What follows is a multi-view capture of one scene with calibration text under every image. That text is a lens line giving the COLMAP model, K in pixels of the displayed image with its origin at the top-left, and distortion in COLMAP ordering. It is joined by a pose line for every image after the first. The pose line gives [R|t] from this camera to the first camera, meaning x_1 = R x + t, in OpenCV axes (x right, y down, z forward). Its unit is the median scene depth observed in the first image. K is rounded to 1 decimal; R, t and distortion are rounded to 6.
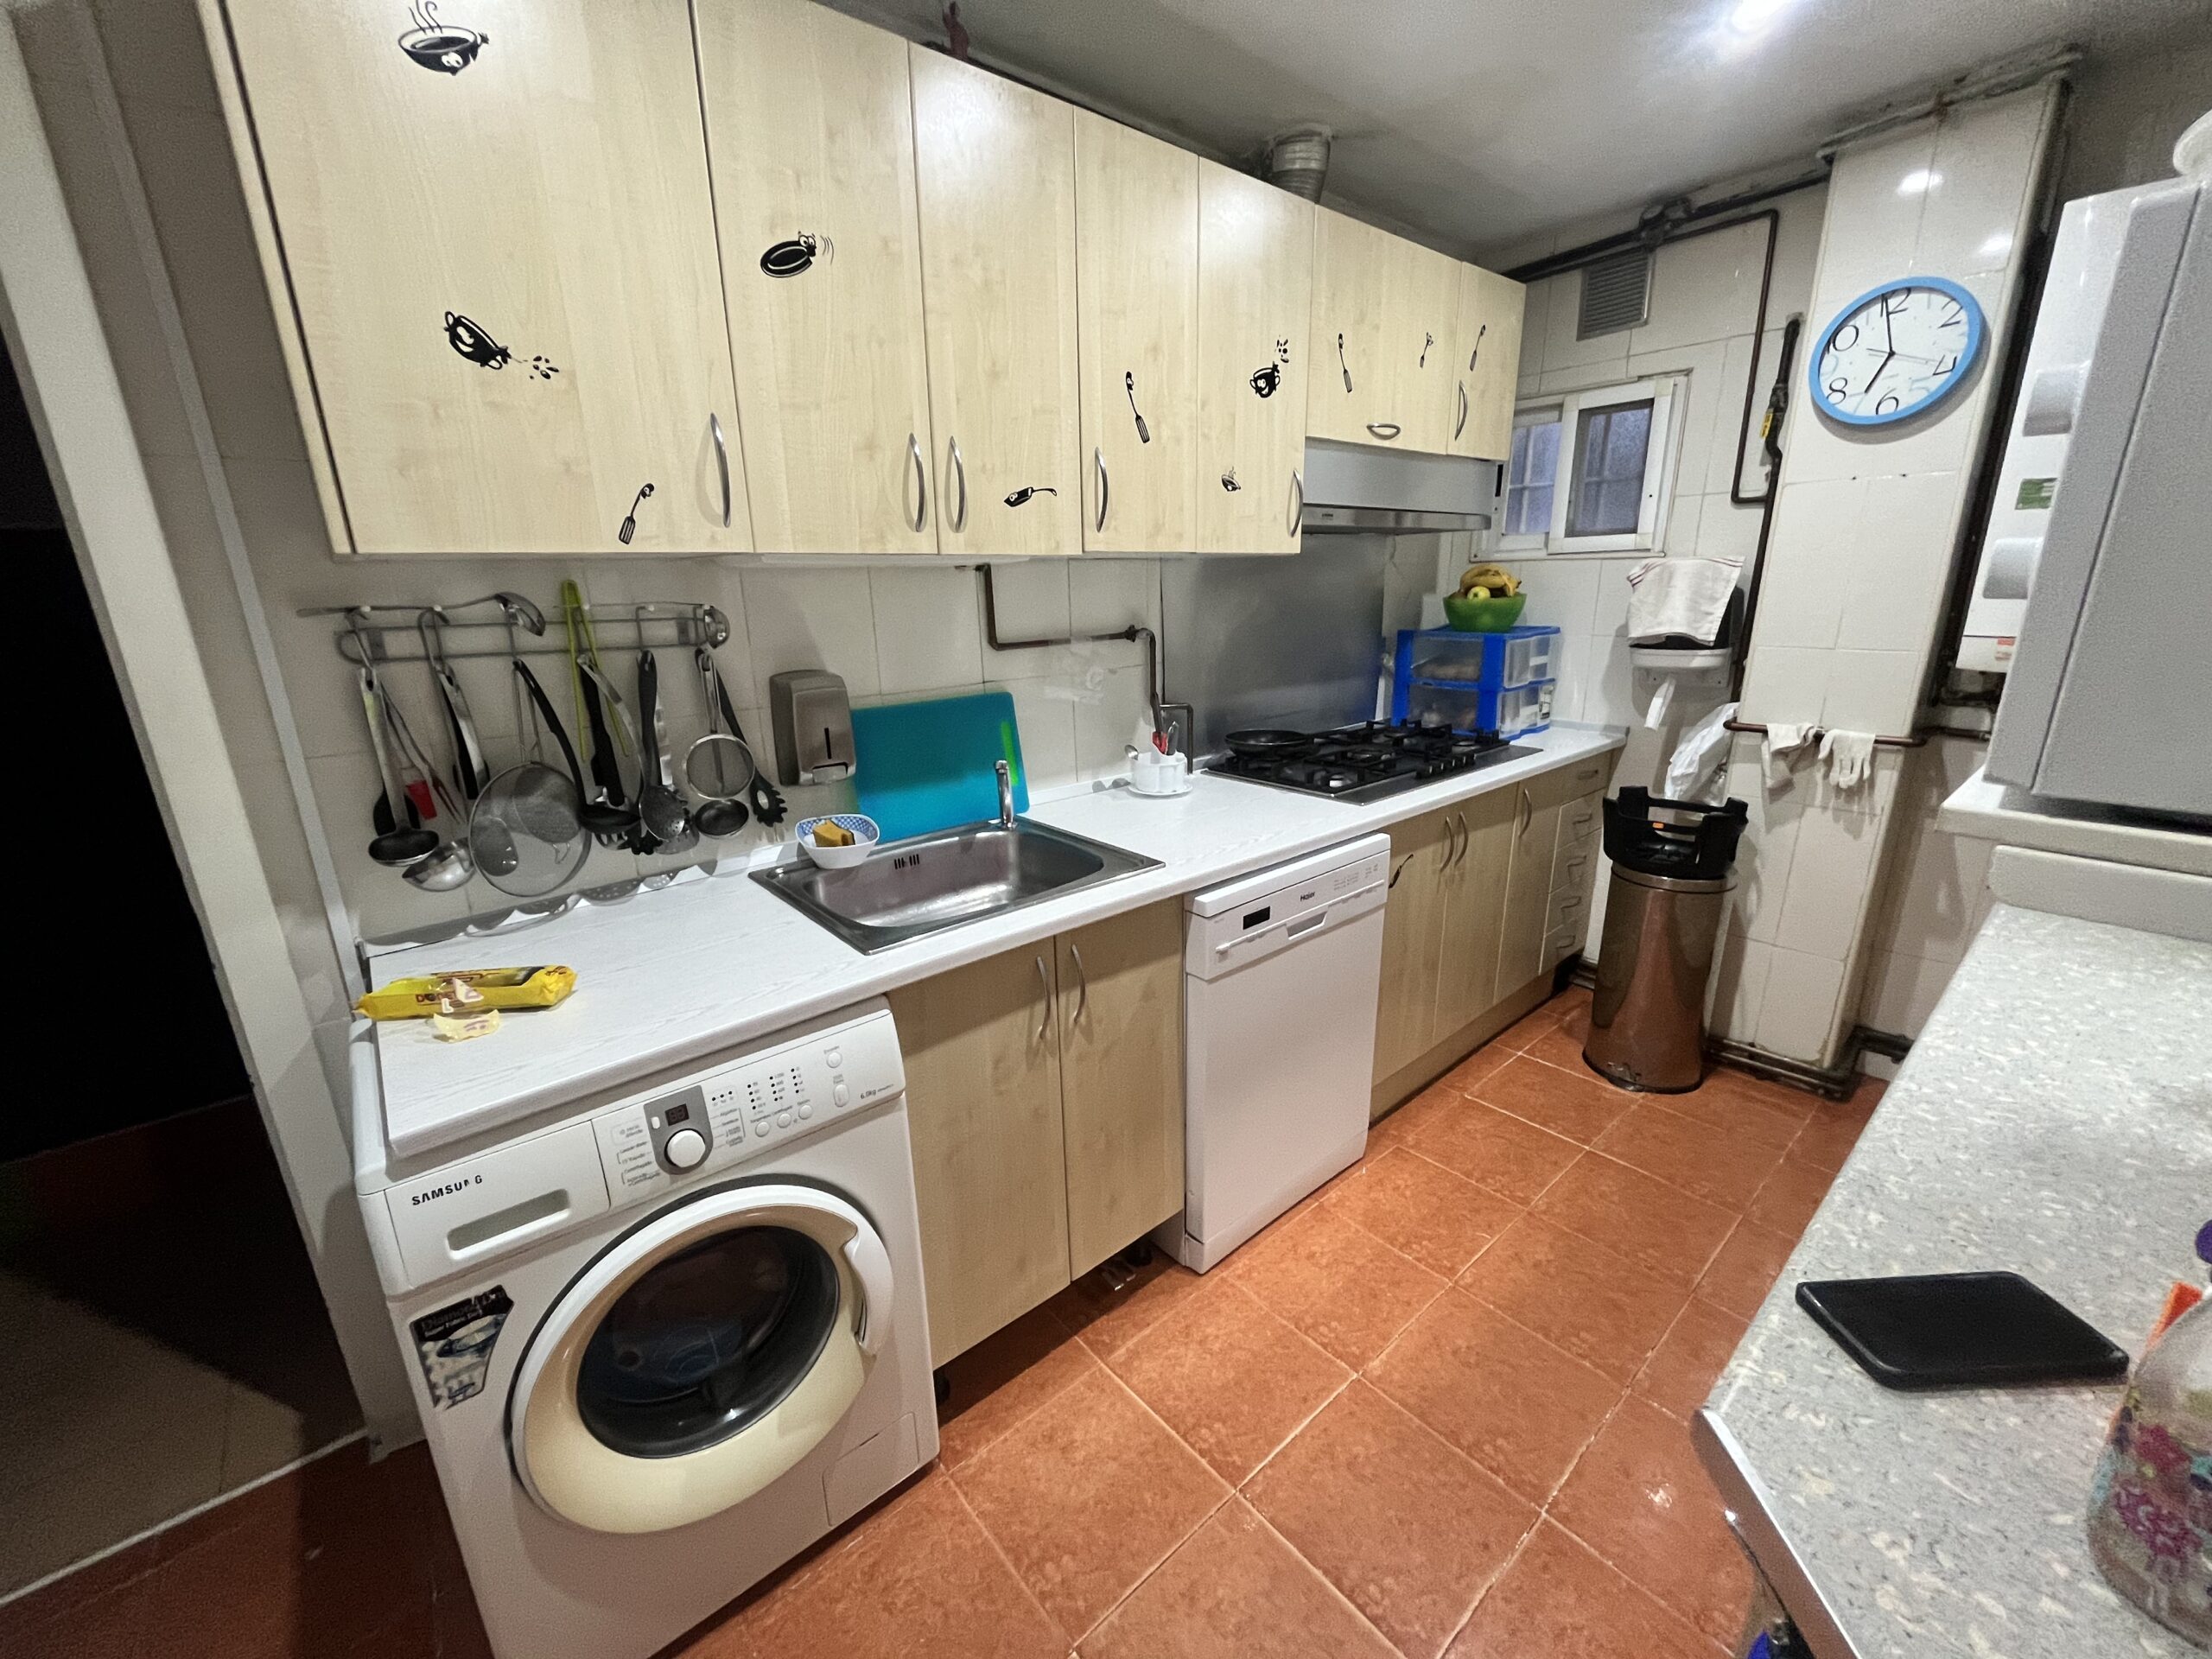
lens RADIAL K [[889.1, 0, 1102.2], [0, 889.1, 834.3], [0, 0, 1]] dist [-0.002449, -0.000431]
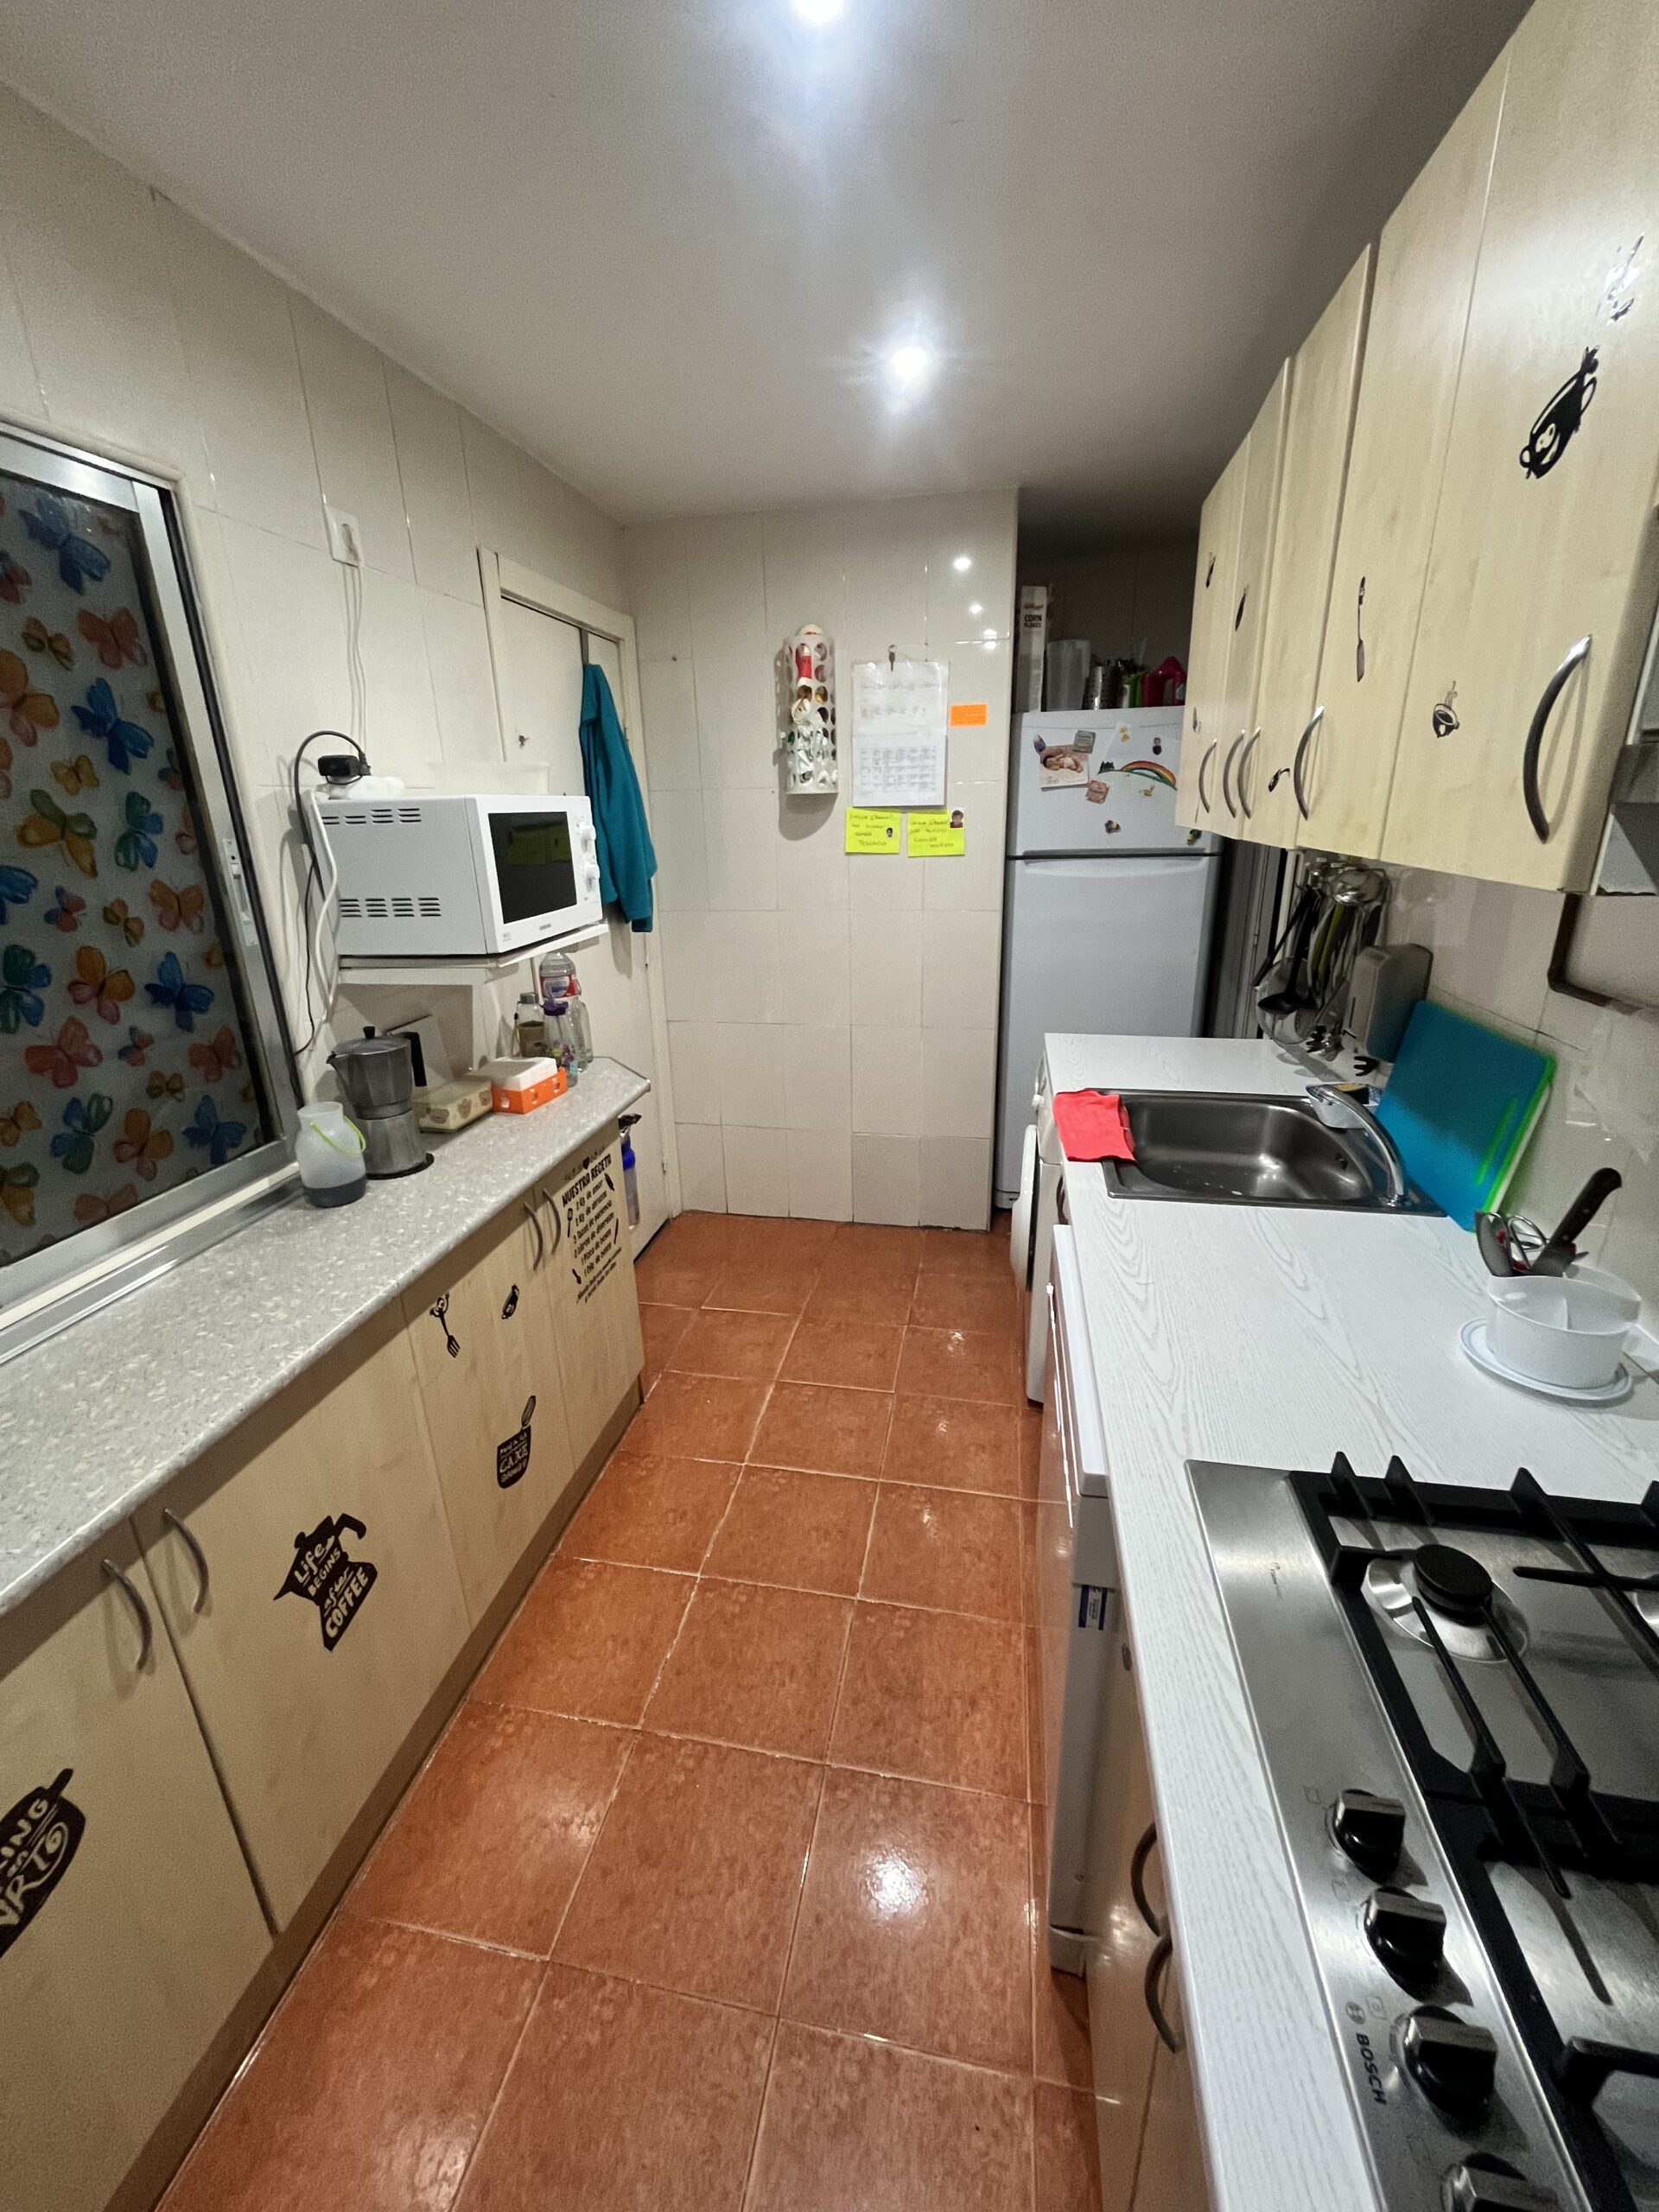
lens RADIAL K [[889.1, 0, 821.6], [0, 889.1, 1097.4], [0, 0, 1]] dist [-0.002449, -0.000431]
pose [[-0.780387, 0.237969, -0.578245, 0.624476], [-0.129634, 0.843090, 0.521914, -0.377918], [0.611712, 0.482255, -0.627087, 1.046281]]
